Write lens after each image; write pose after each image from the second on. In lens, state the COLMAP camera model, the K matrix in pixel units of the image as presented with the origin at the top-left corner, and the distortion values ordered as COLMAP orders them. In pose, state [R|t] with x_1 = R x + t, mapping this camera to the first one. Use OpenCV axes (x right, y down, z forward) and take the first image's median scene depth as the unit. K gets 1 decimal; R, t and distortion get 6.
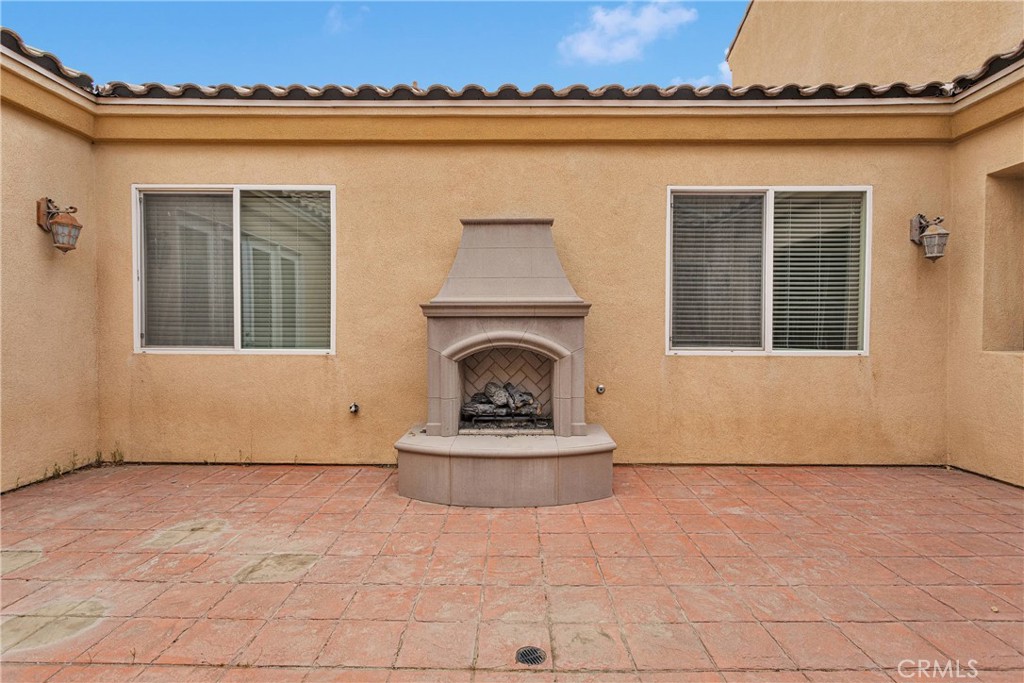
lens RADIAL K [[489.2, 0, 512.0], [0, 489.2, 341.5], [0, 0, 1]] dist [0.001415, 0.000220]
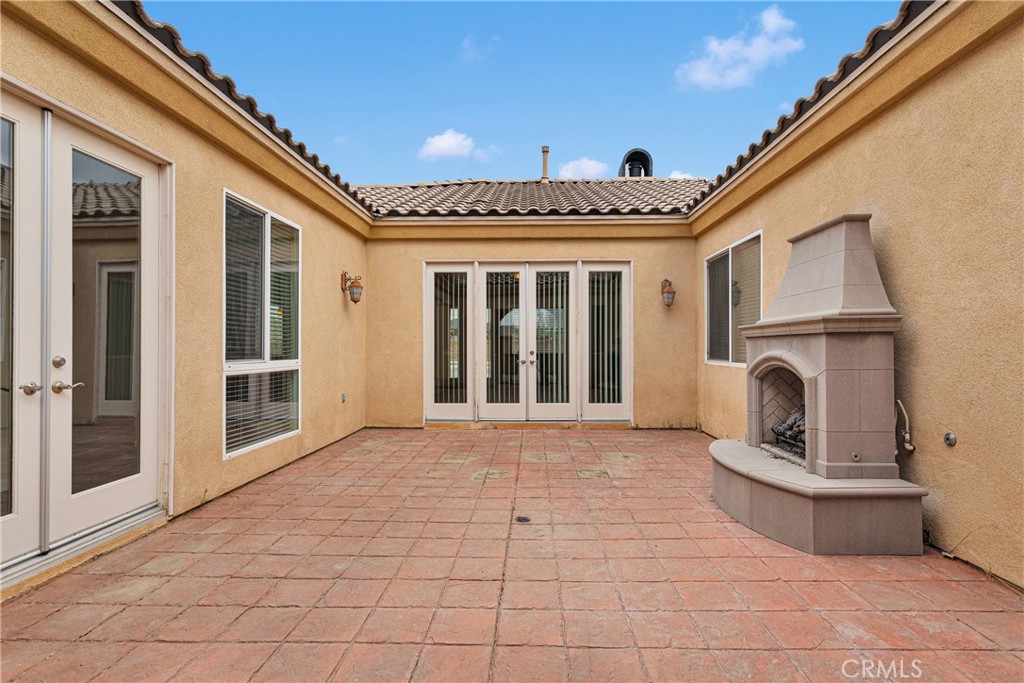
lens RADIAL K [[481.6, 0, 519.0], [0, 481.6, 343.7], [0, 0, 1]] dist [-0.000512, 0.000027]
pose [[-0.013175, -0.010676, -0.999856, 0.989623], [-0.017677, 0.999789, -0.010443, -0.015543], [0.999757, 0.017537, -0.013361, 0.508296]]
